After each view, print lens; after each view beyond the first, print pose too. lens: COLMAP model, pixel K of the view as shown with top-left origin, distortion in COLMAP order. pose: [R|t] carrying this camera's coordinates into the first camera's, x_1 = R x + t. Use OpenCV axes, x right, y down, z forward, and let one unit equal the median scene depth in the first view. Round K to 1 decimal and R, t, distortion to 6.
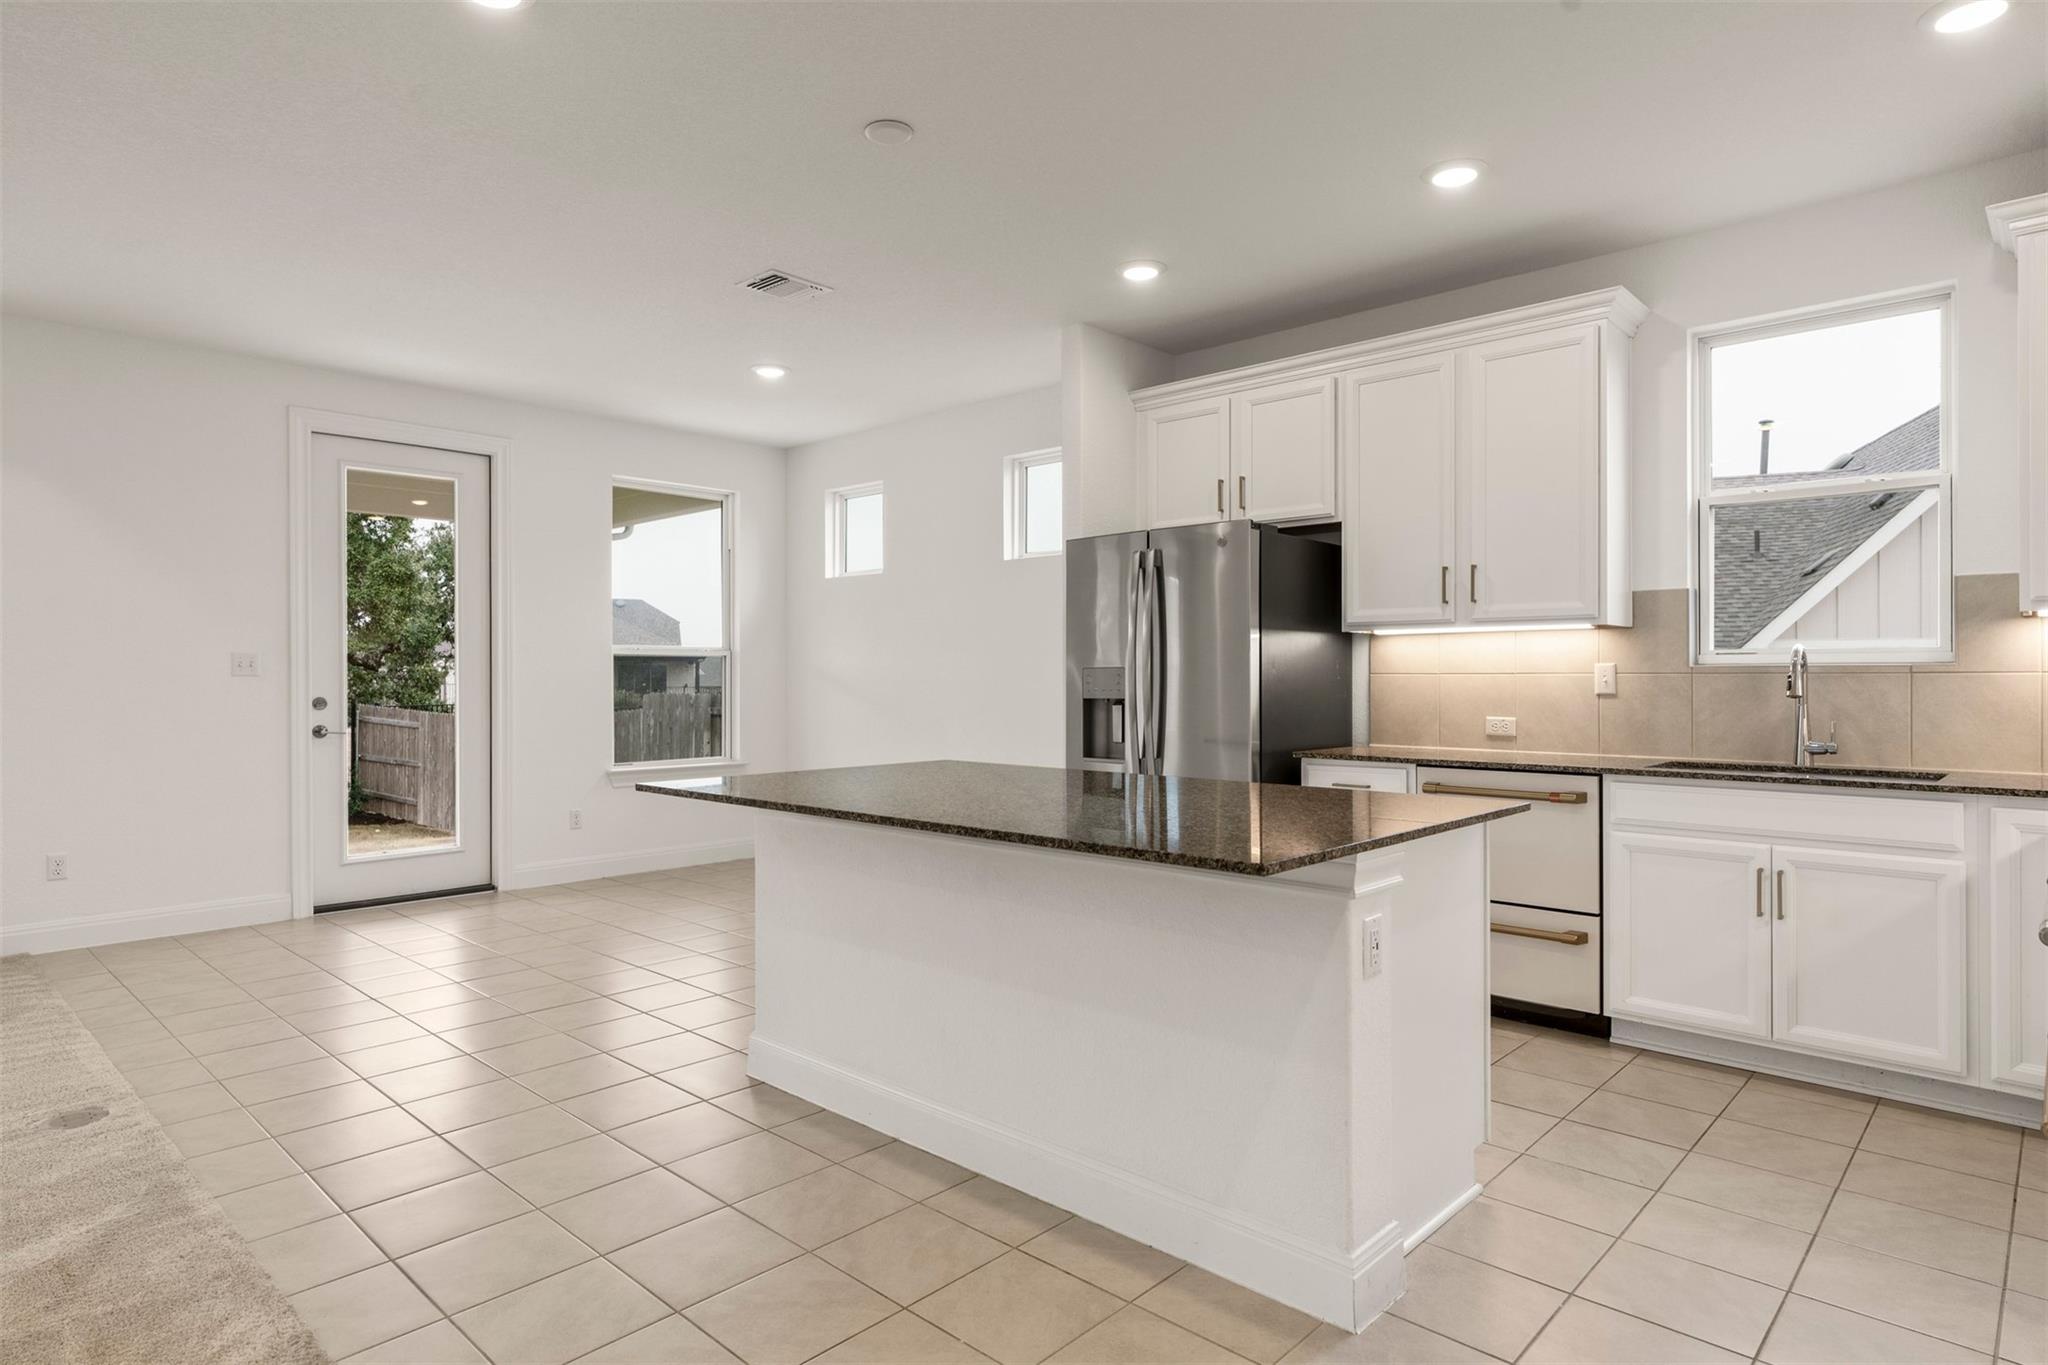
lens RADIAL K [[1129.8, 0, 1024.0], [0, 1129.8, 682.5], [0, 0, 1]] dist [0.000840, 0.001630]
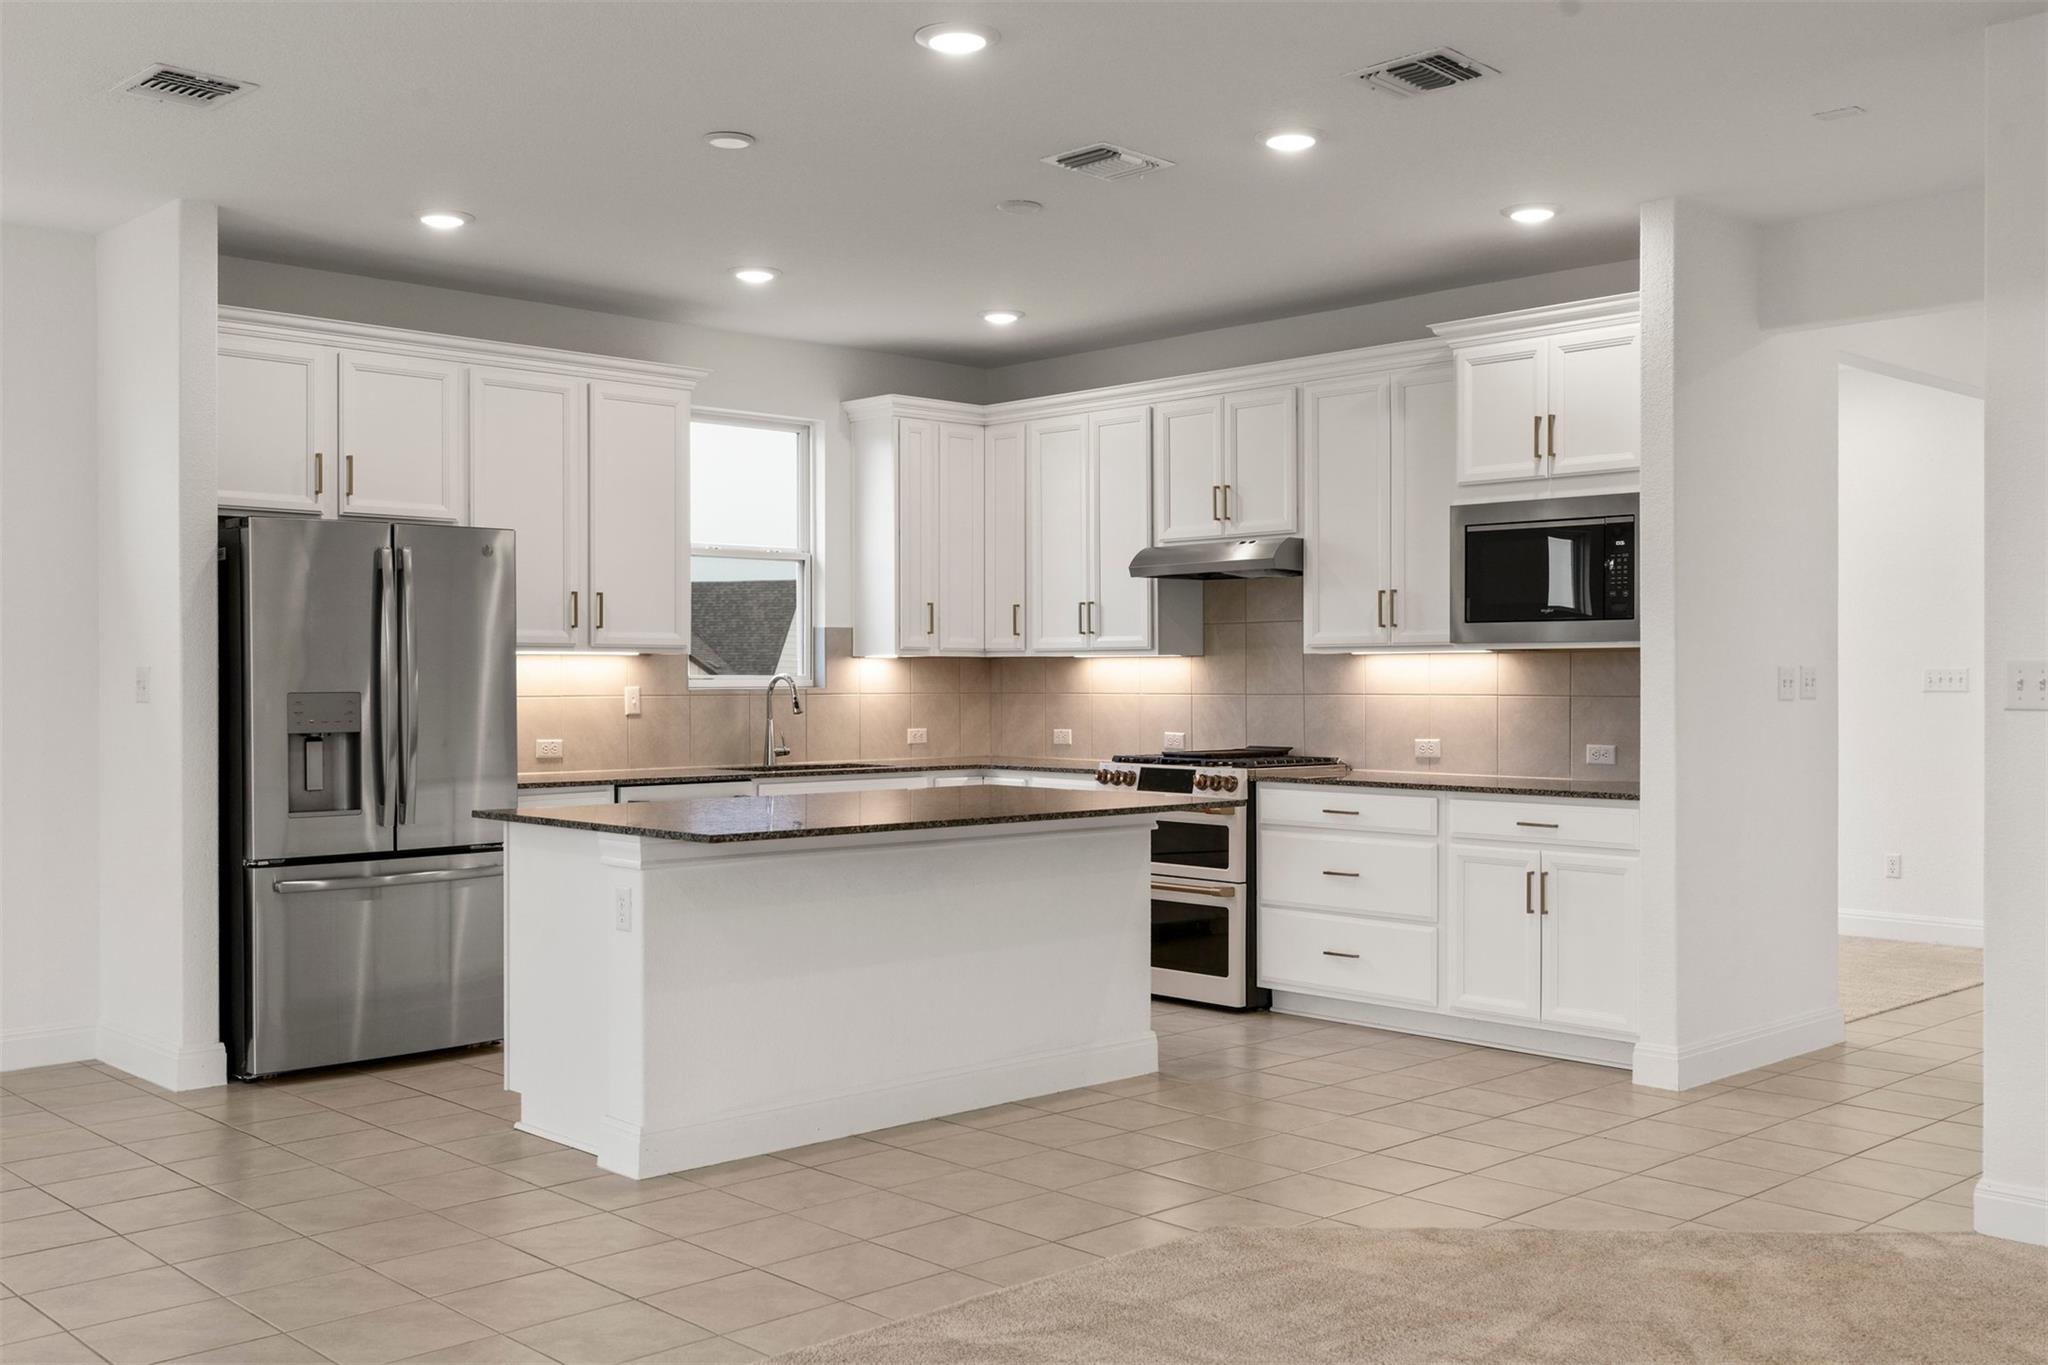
lens RADIAL K [[1928.4, 0, 1019.4], [0, 1928.4, 702.2], [0, 0, 1]] dist [0.028949, 0.005046]
pose [[0.055268, -0.010336, 0.998418, -1.448806], [0.005724, 0.999933, 0.010035, -0.019972], [-0.998455, 0.005160, 0.055324, 0.549448]]
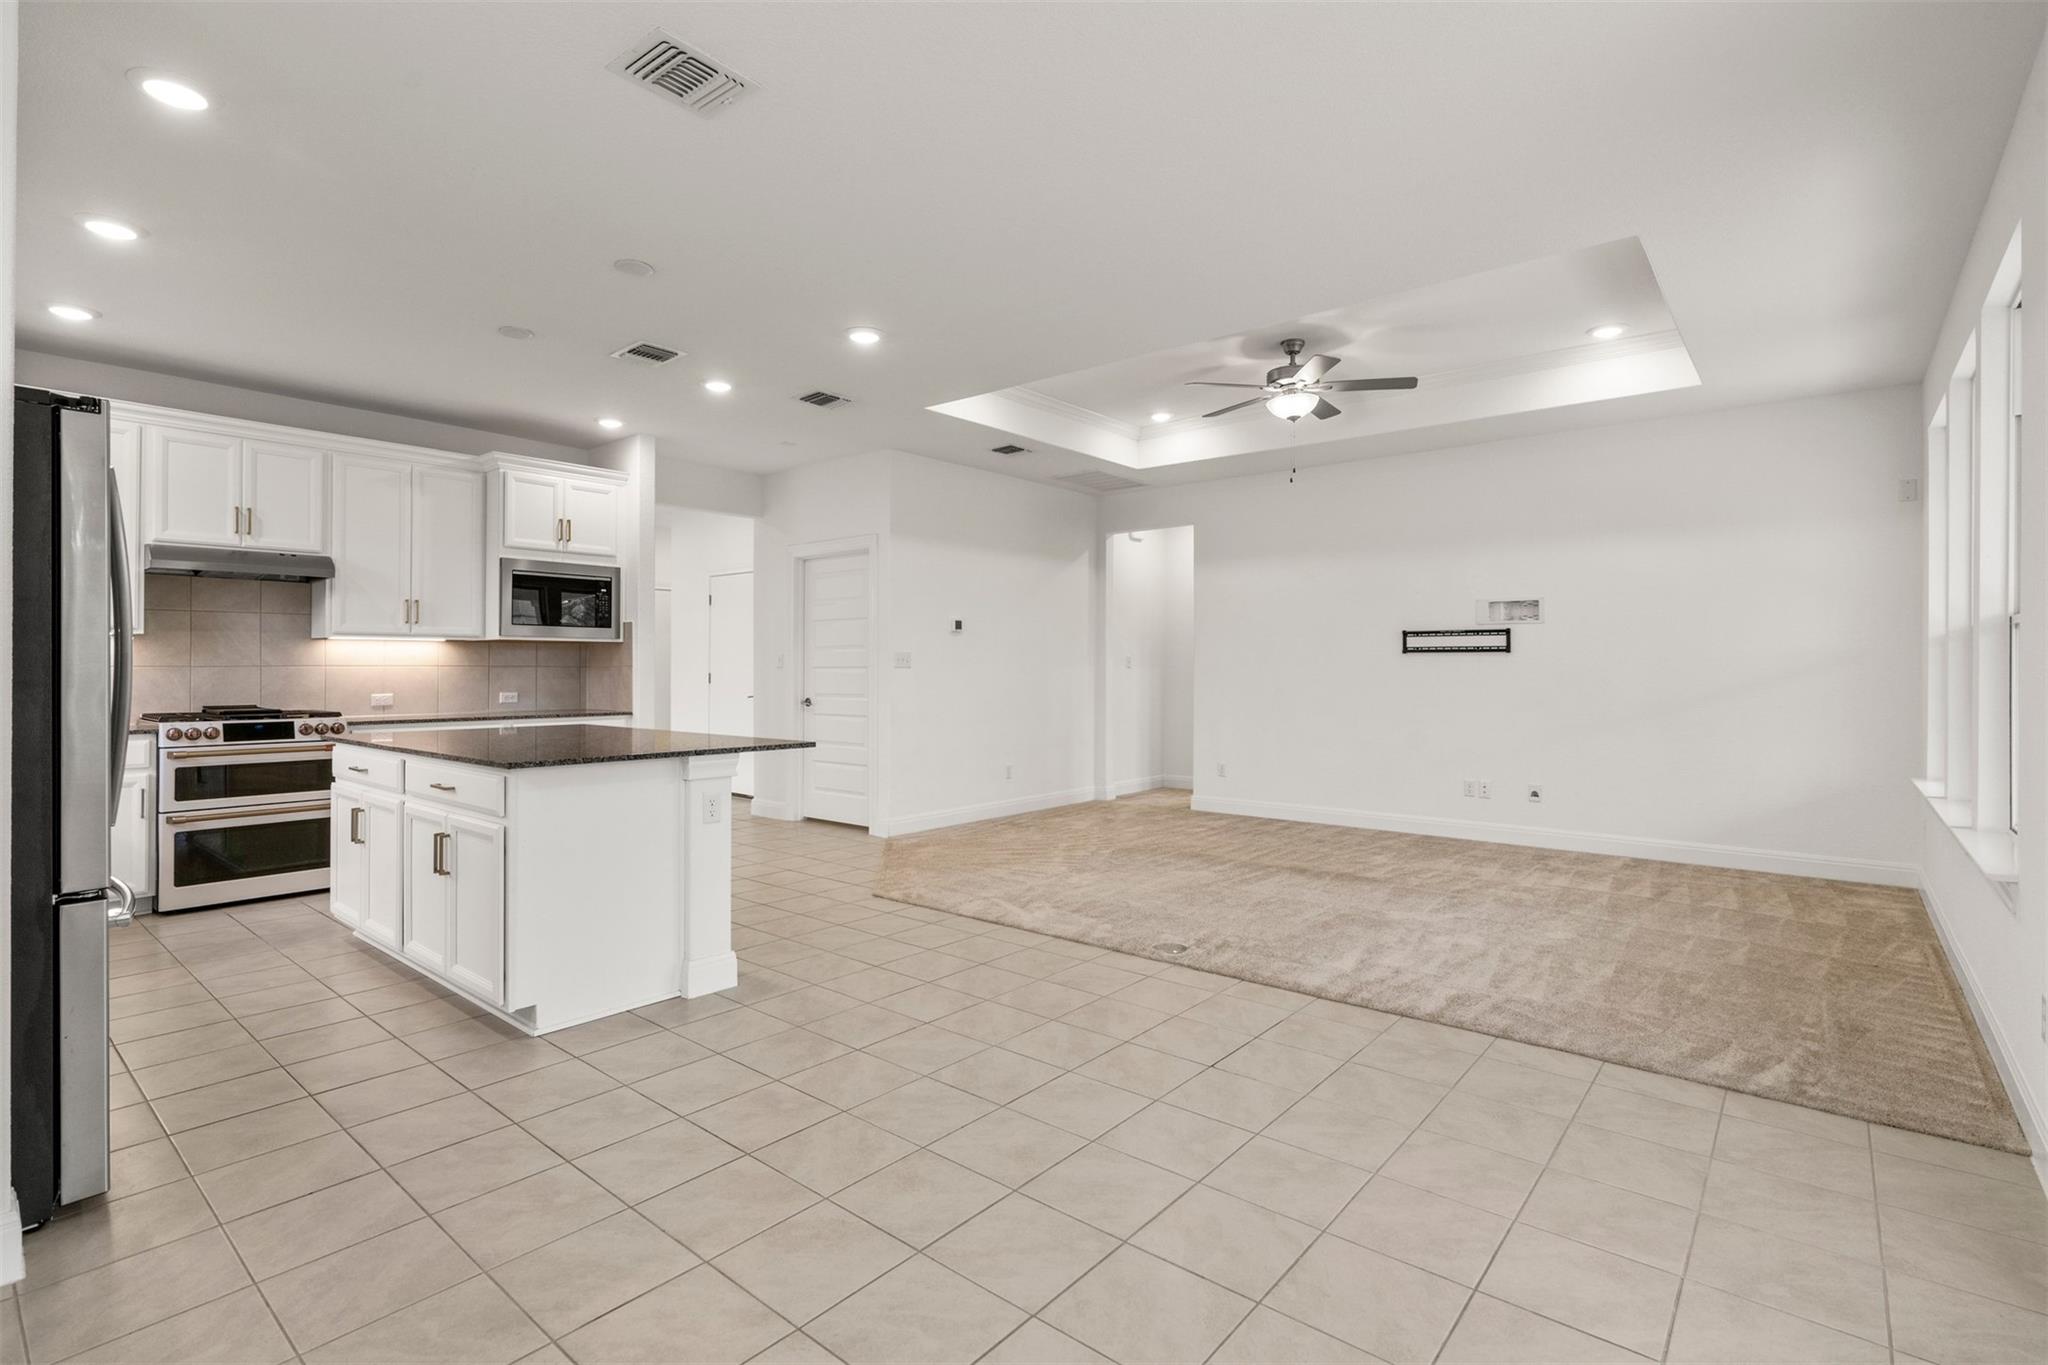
lens RADIAL K [[959.0, 0, 1018.9], [0, 959.0, 667.9], [0, 0, 1]] dist [-0.003374, 0.000291]
pose [[-0.998740, 0.002216, -0.050132, -0.436887], [0.001970, 0.999986, 0.004955, -0.008644], [0.050142, 0.004850, -0.998730, 1.798929]]
